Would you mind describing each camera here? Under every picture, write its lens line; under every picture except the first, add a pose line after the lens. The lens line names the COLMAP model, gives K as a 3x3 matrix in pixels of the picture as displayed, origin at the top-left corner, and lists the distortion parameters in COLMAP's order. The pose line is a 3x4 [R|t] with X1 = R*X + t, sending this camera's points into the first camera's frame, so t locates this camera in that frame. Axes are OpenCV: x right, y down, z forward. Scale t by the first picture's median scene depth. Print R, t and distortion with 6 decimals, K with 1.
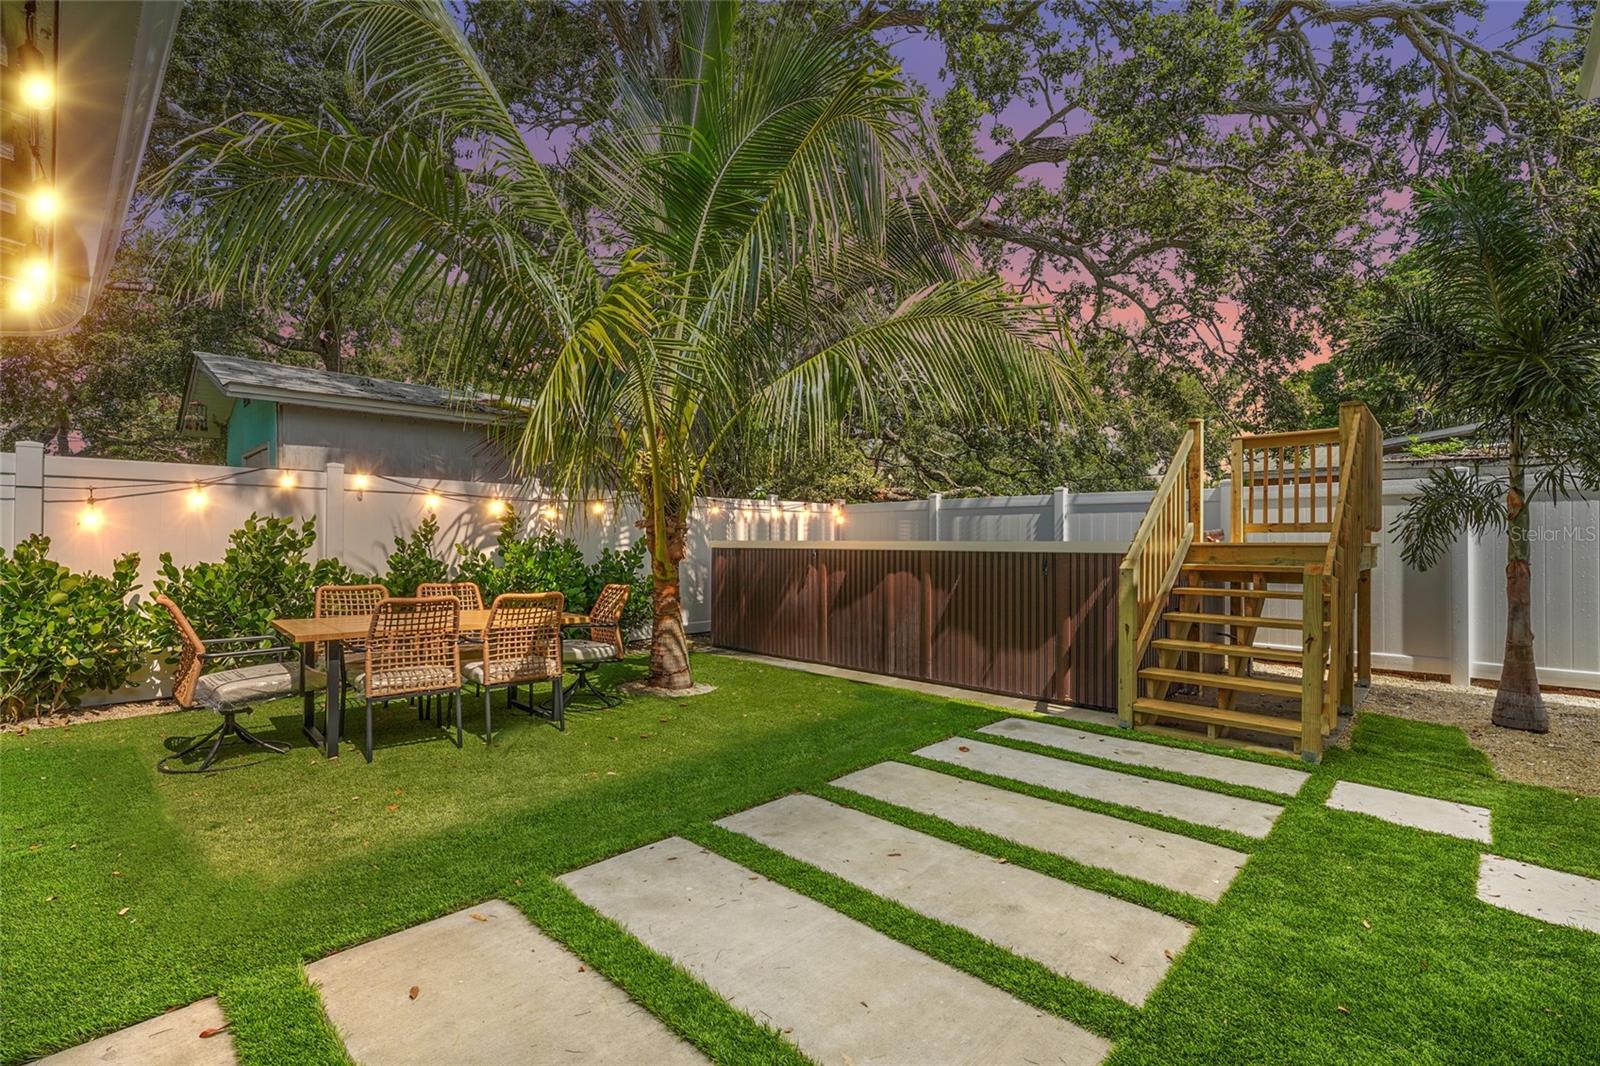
lens RADIAL K [[711.8, 0, 798.0], [0, 711.8, 536.2], [0, 0, 1]] dist [0.000914, 0.000126]
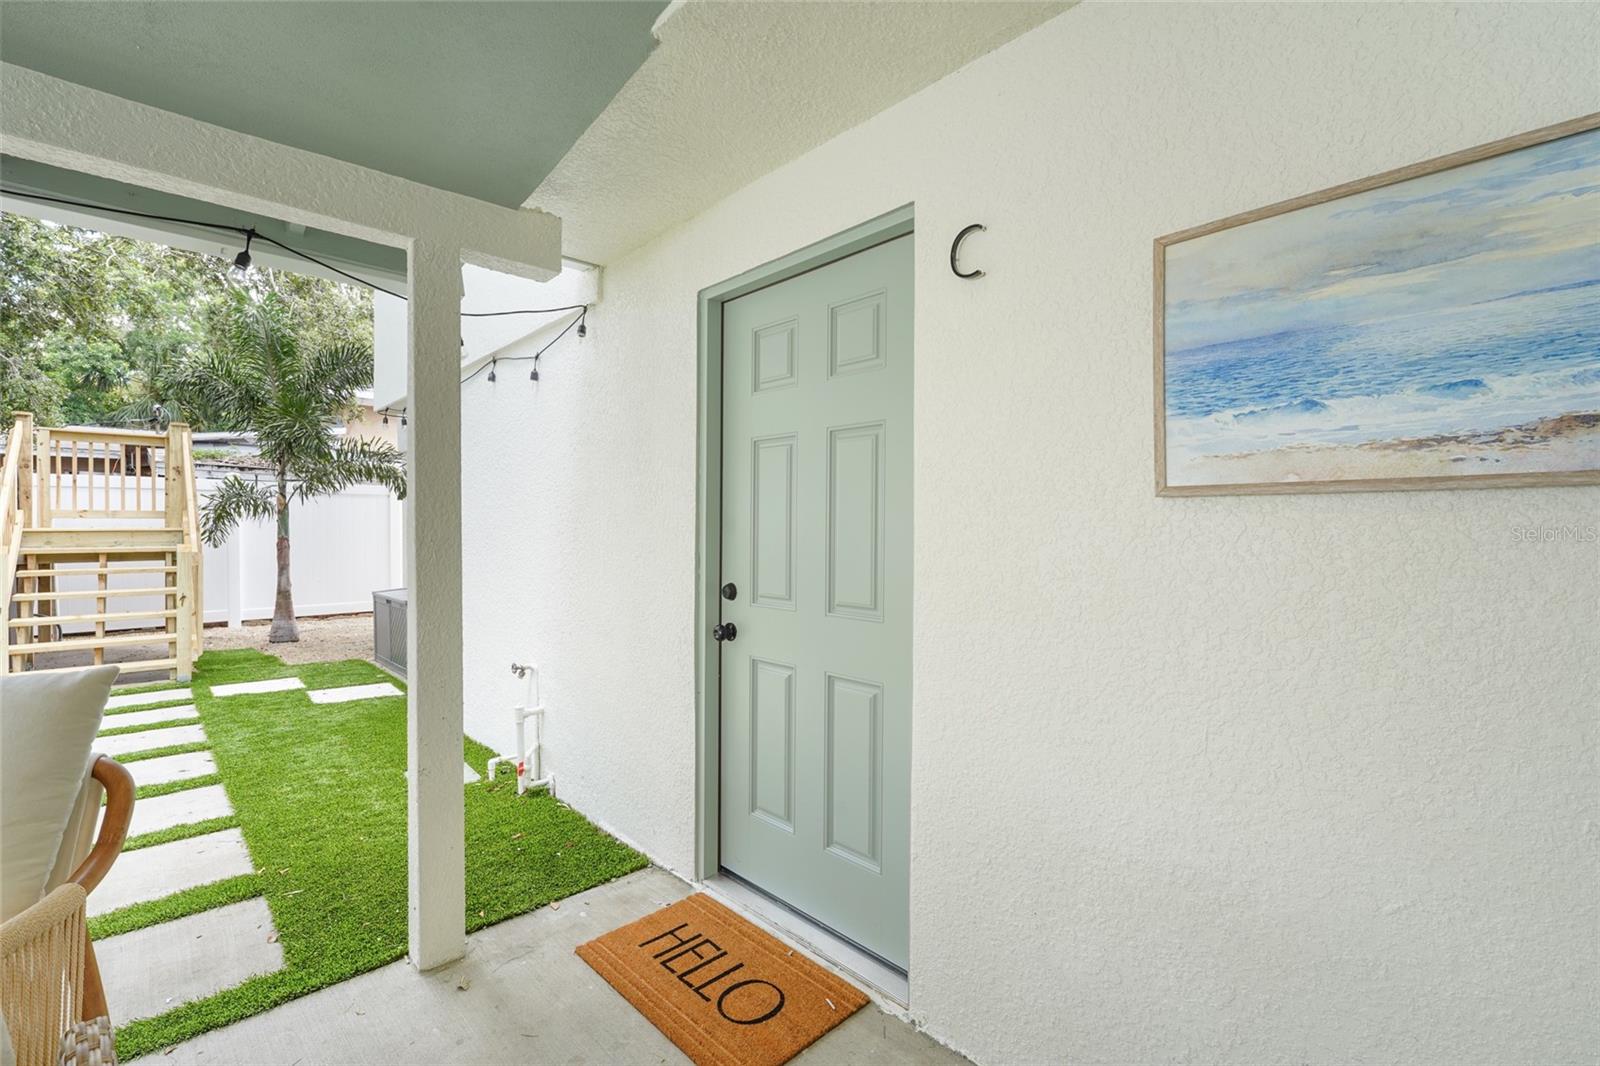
lens RADIAL K [[711.8, 0, 798.0], [0, 711.8, 536.2], [0, 0, 1]] dist [0.000914, 0.000126]
pose [[0.066664, -0.016554, 0.997638, -0.515220], [-0.011731, 0.999780, 0.017374, -0.012760], [-0.997707, -0.012861, 0.066455, -0.267233]]
